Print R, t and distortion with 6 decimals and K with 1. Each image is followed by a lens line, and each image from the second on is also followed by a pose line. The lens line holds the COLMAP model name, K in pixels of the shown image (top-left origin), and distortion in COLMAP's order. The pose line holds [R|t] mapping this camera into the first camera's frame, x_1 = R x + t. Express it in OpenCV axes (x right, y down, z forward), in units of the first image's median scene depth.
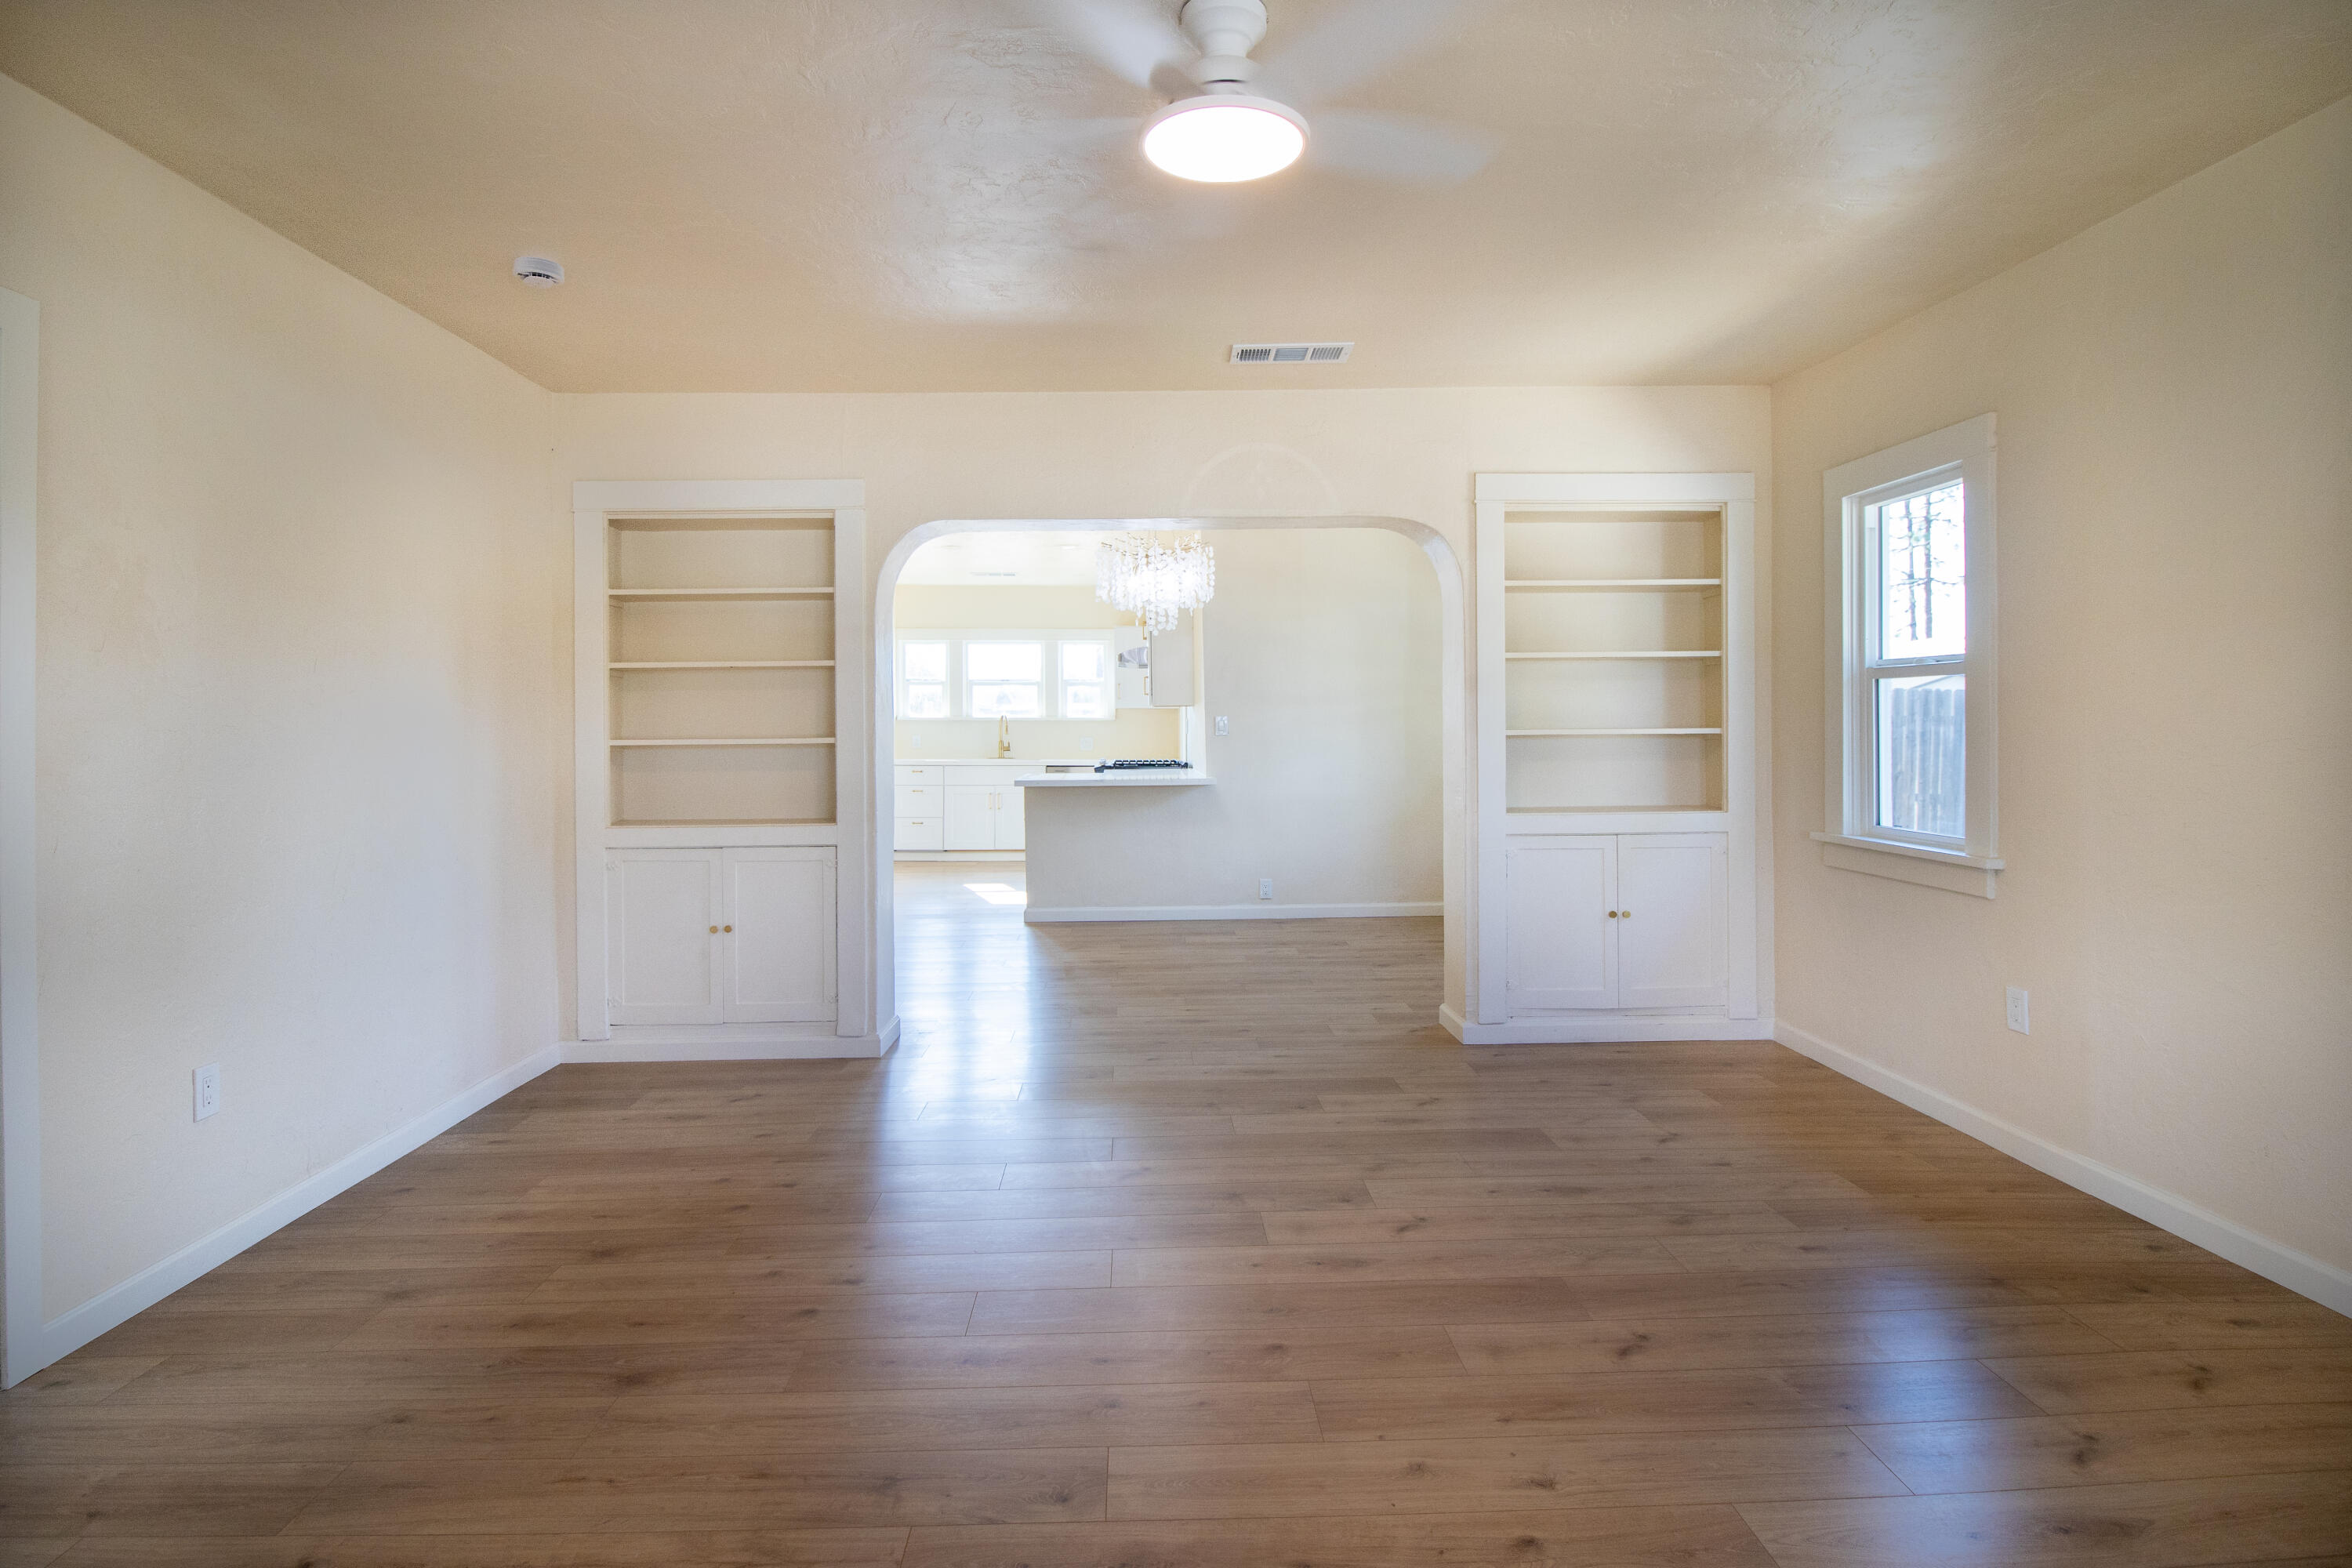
lens RADIAL K [[1217.4, 0, 1168.3], [0, 1217.4, 715.2], [0, 0, 1]] dist [0.001832, -0.014629]
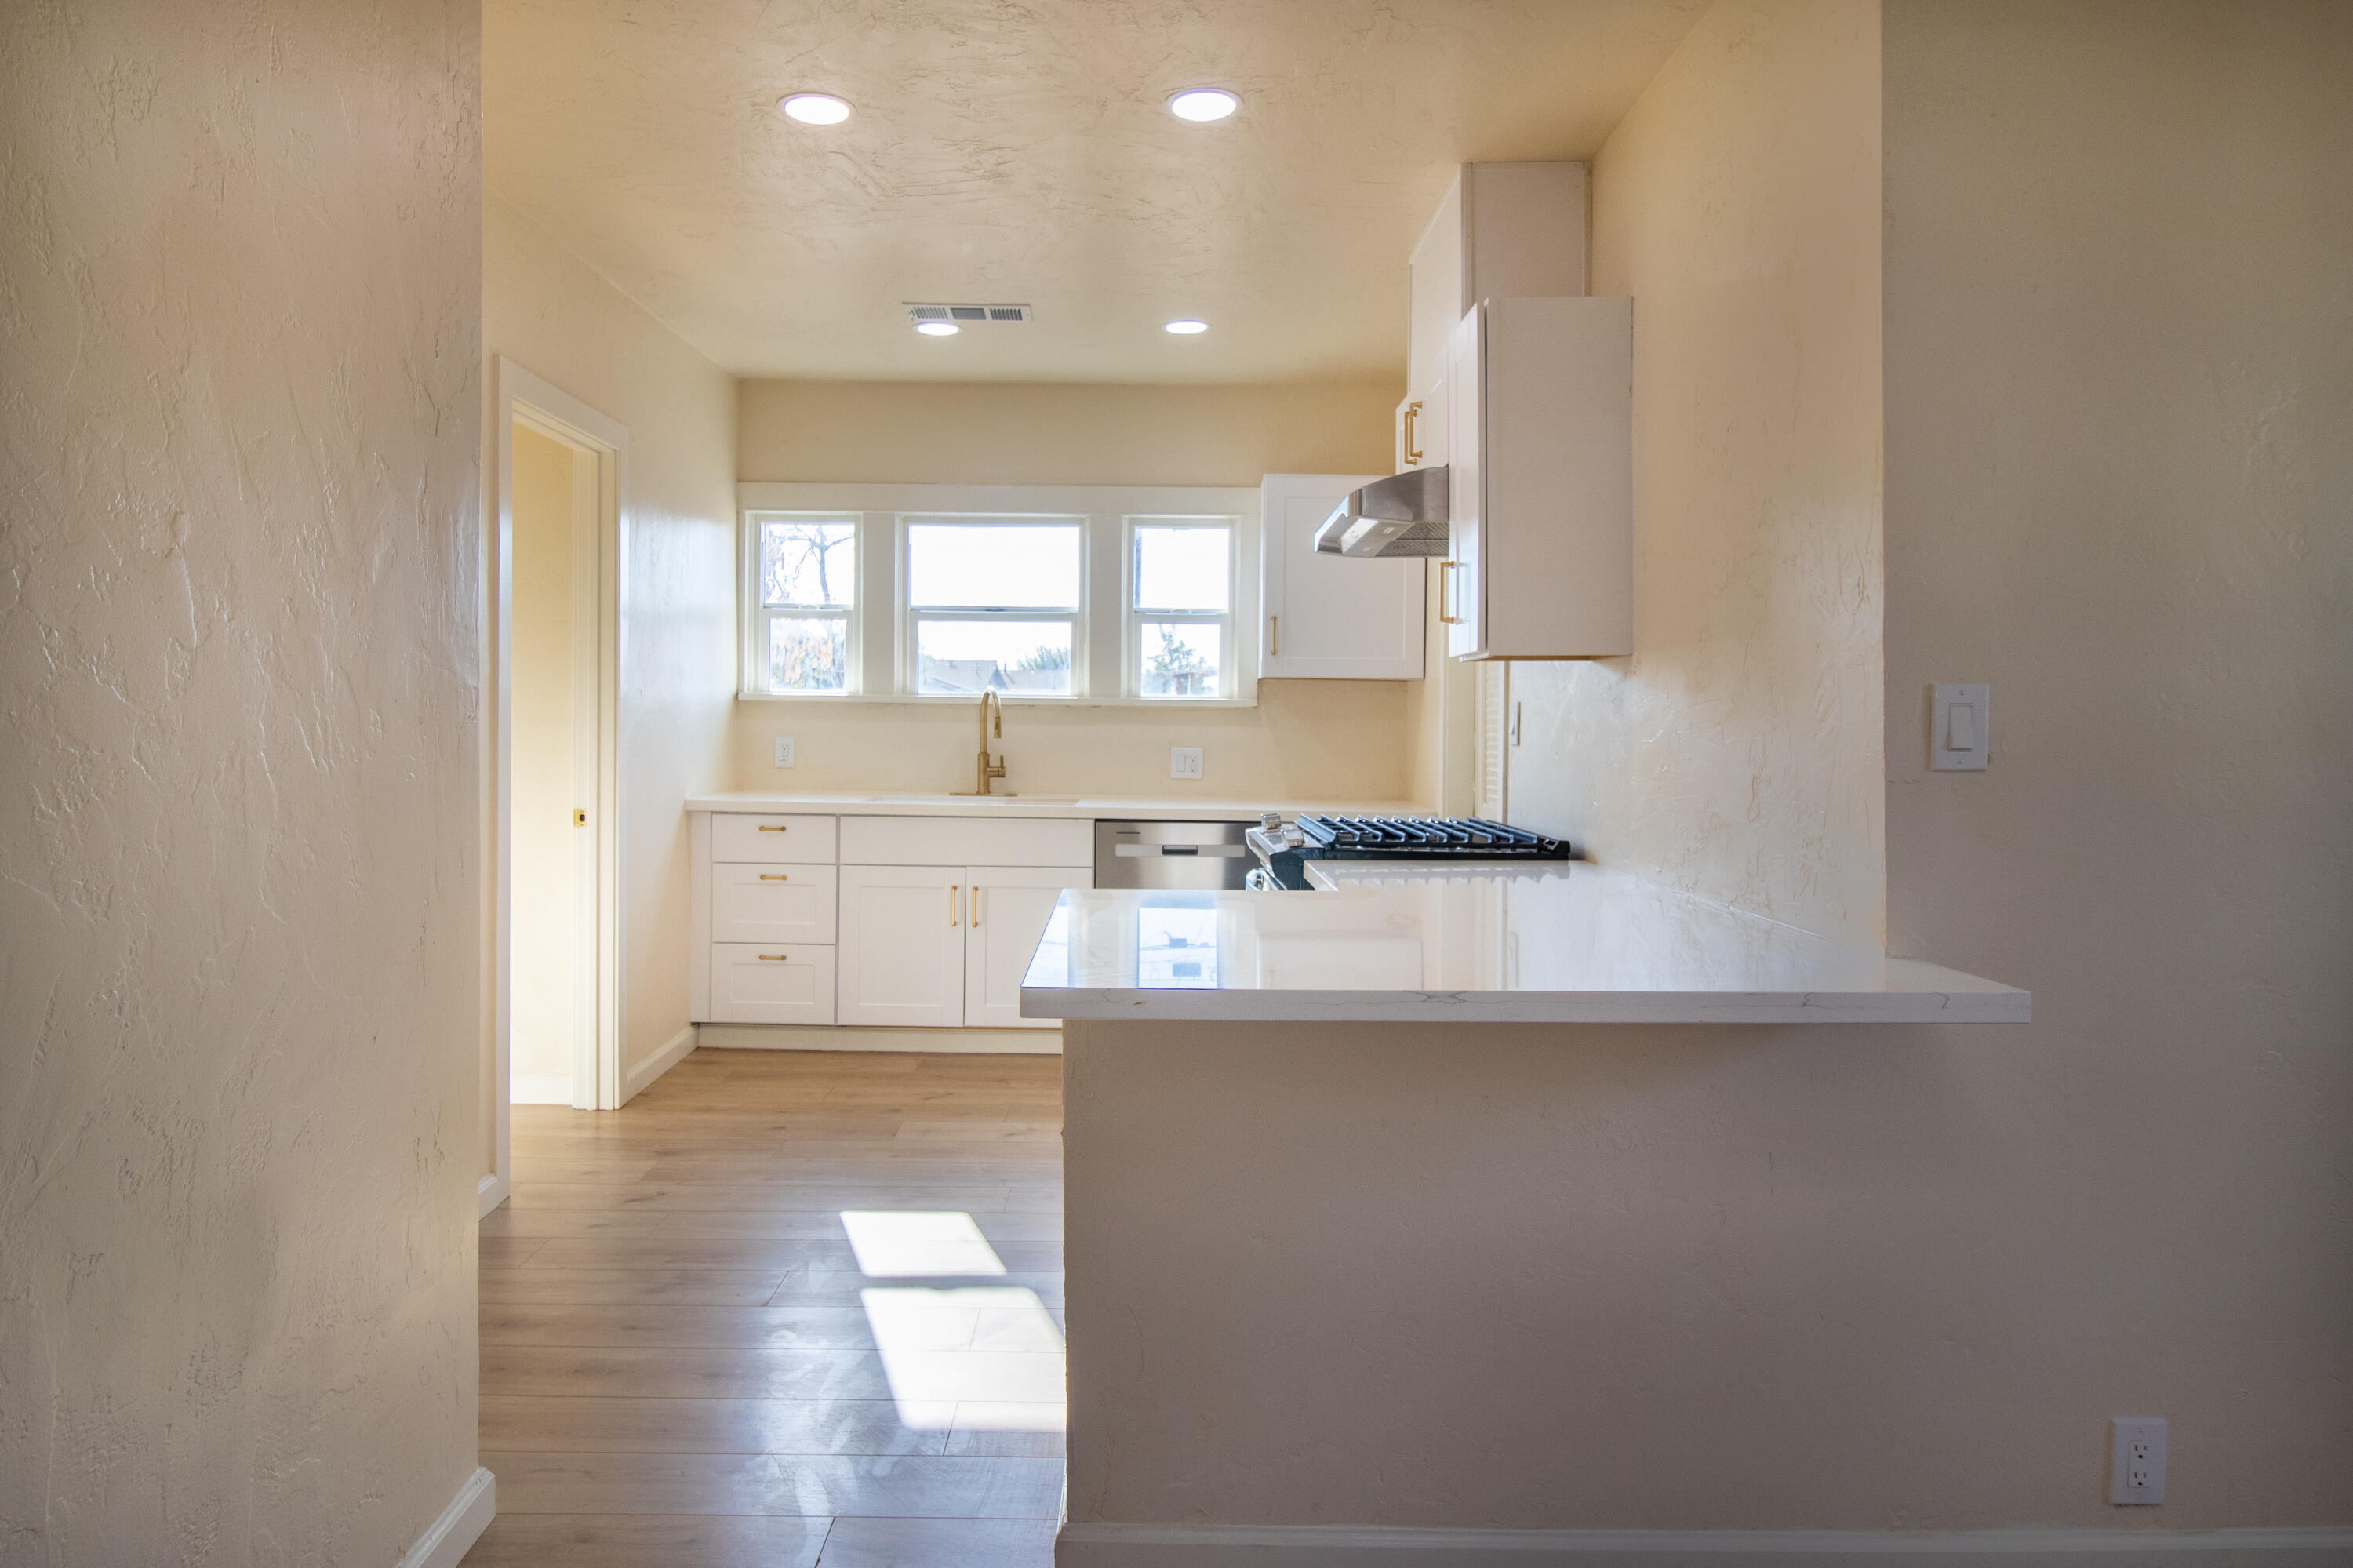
lens RADIAL K [[1432.3, 0, 1159.3], [0, 1432.3, 734.6], [0, 0, 1]] dist [-0.002074, -0.001224]
pose [[0.999663, 0.010684, -0.023676, -0.153157], [-0.010208, 0.999745, 0.020135, 0.009612], [0.023885, -0.019886, 0.999517, 1.193567]]
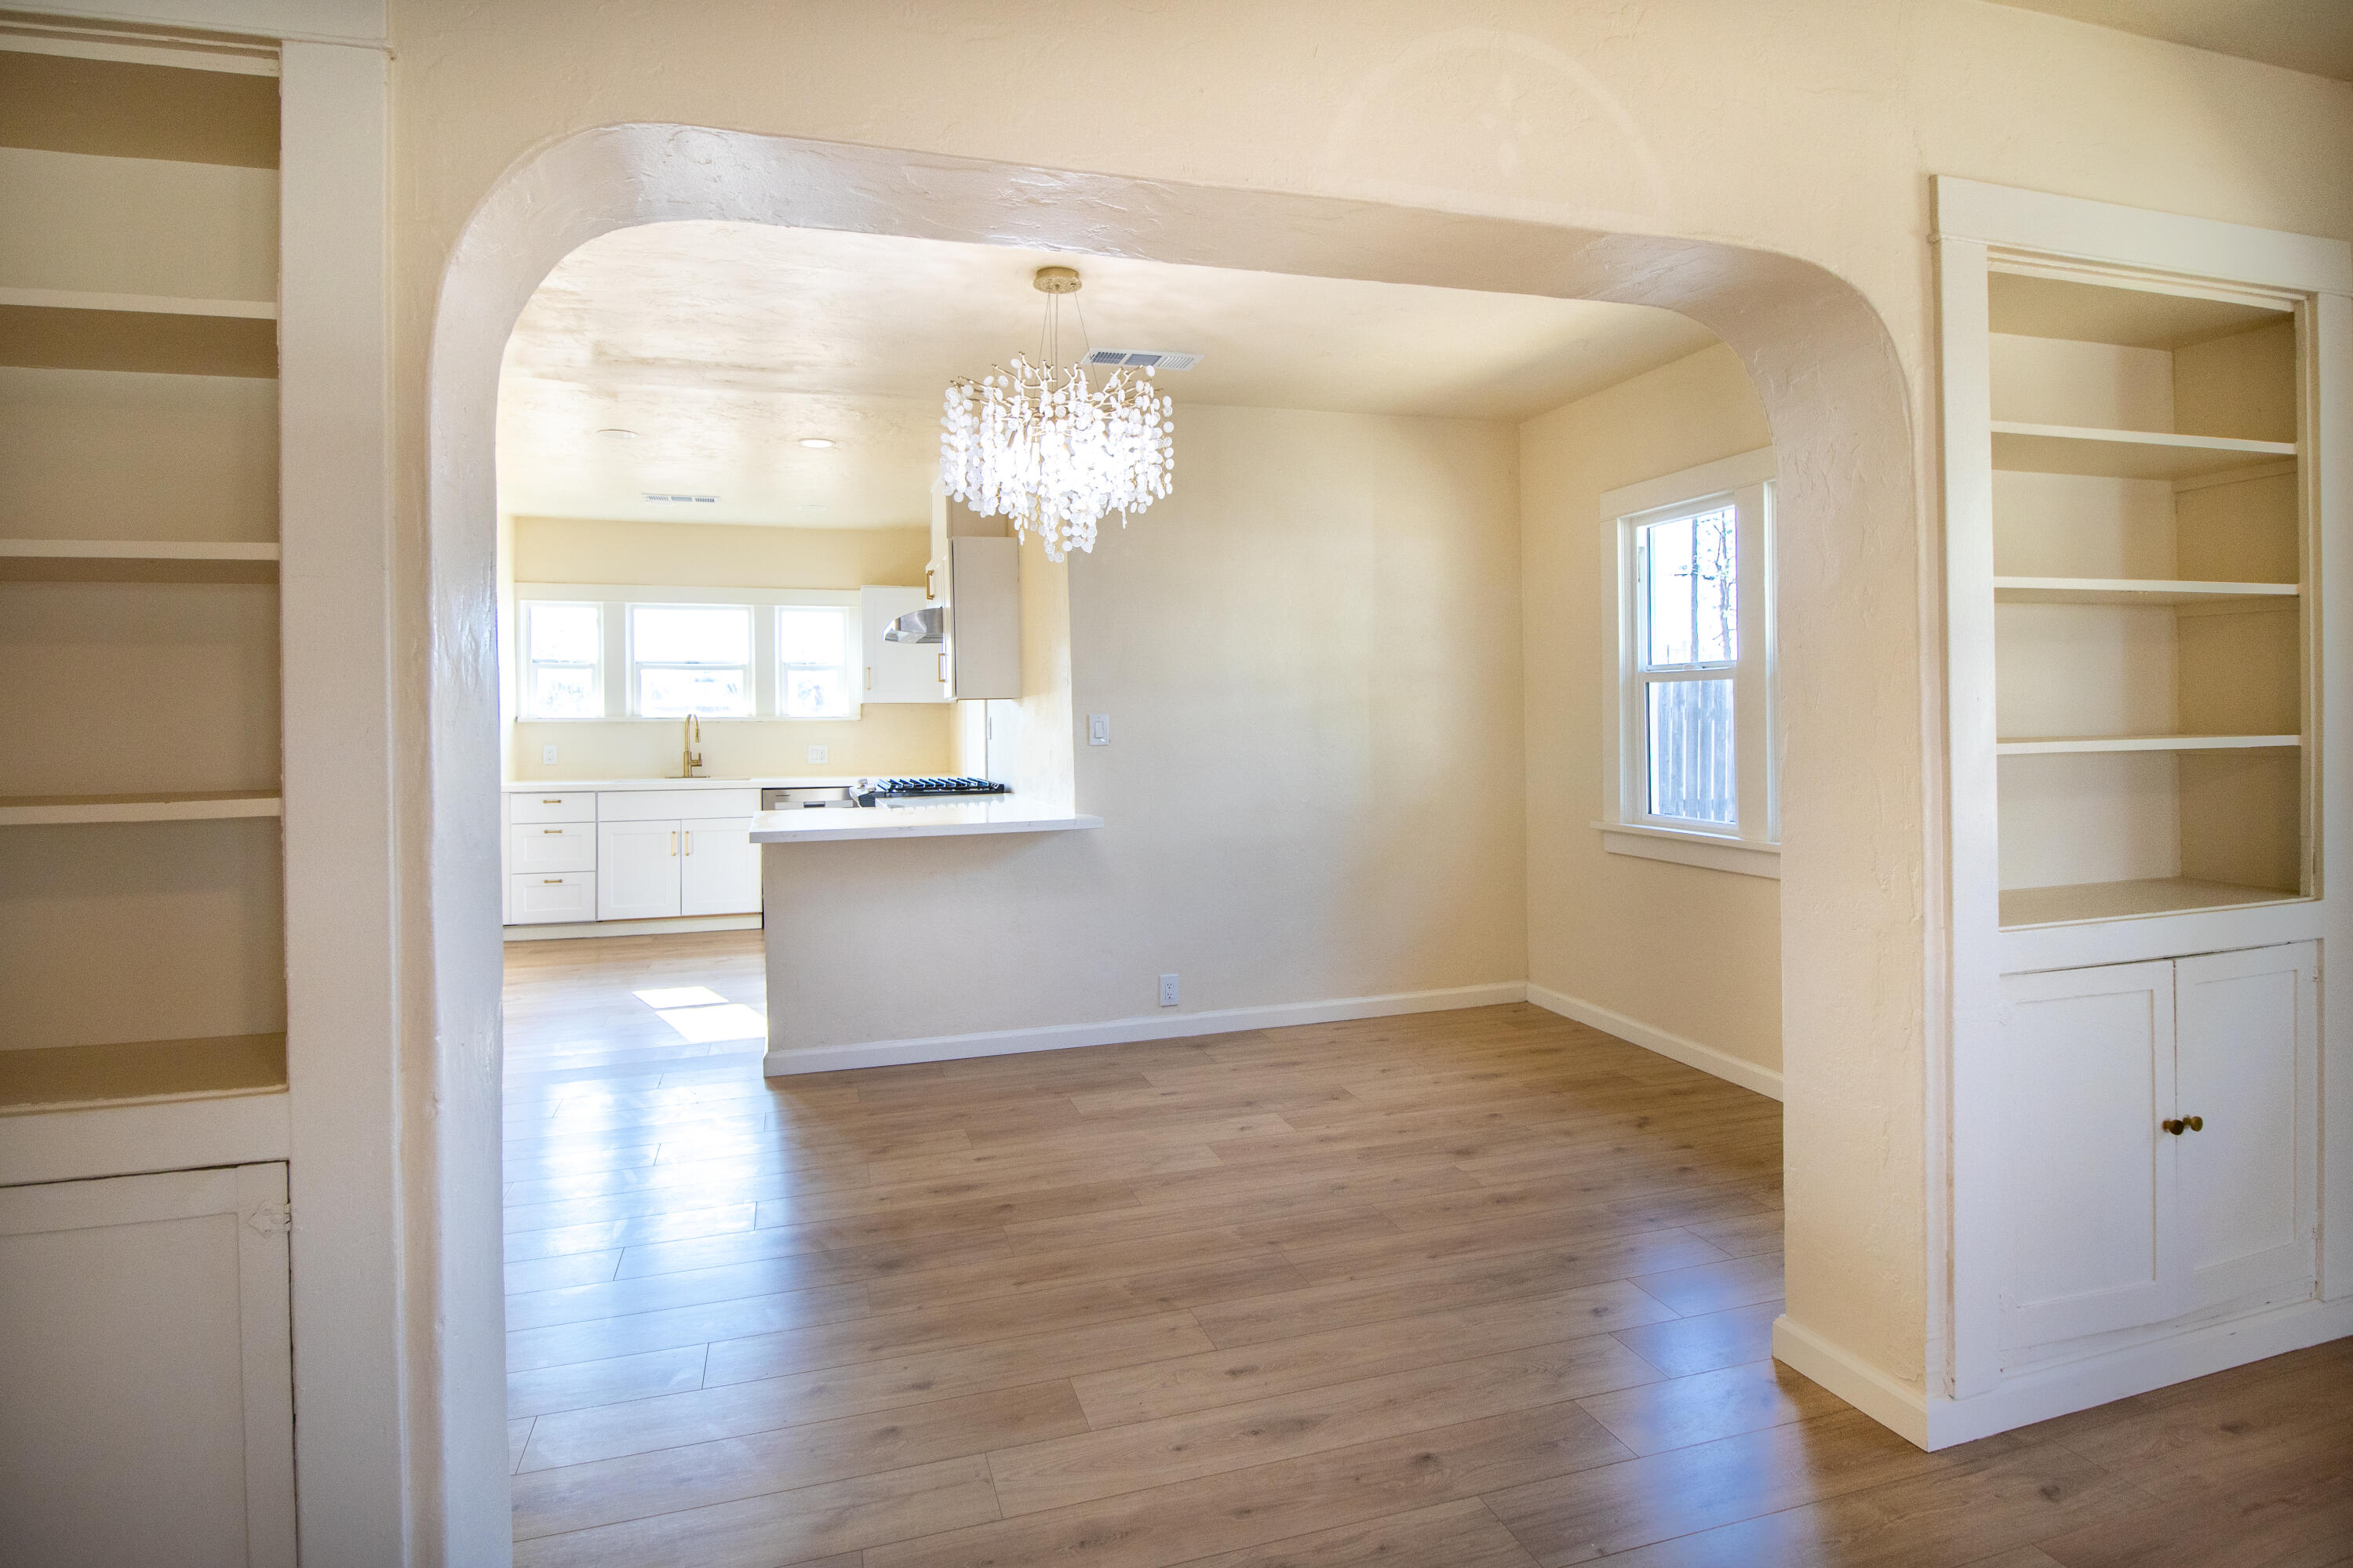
lens RADIAL K [[1217.7, 0, 1168.8], [0, 1217.7, 715.2], [0, 0, 1]] dist [0.001832, -0.014629]
pose [[0.963644, -0.007170, 0.267092, -0.140301], [0.005941, 0.999968, 0.005409, -0.003352], [-0.267122, -0.003626, 0.963656, 0.641641]]
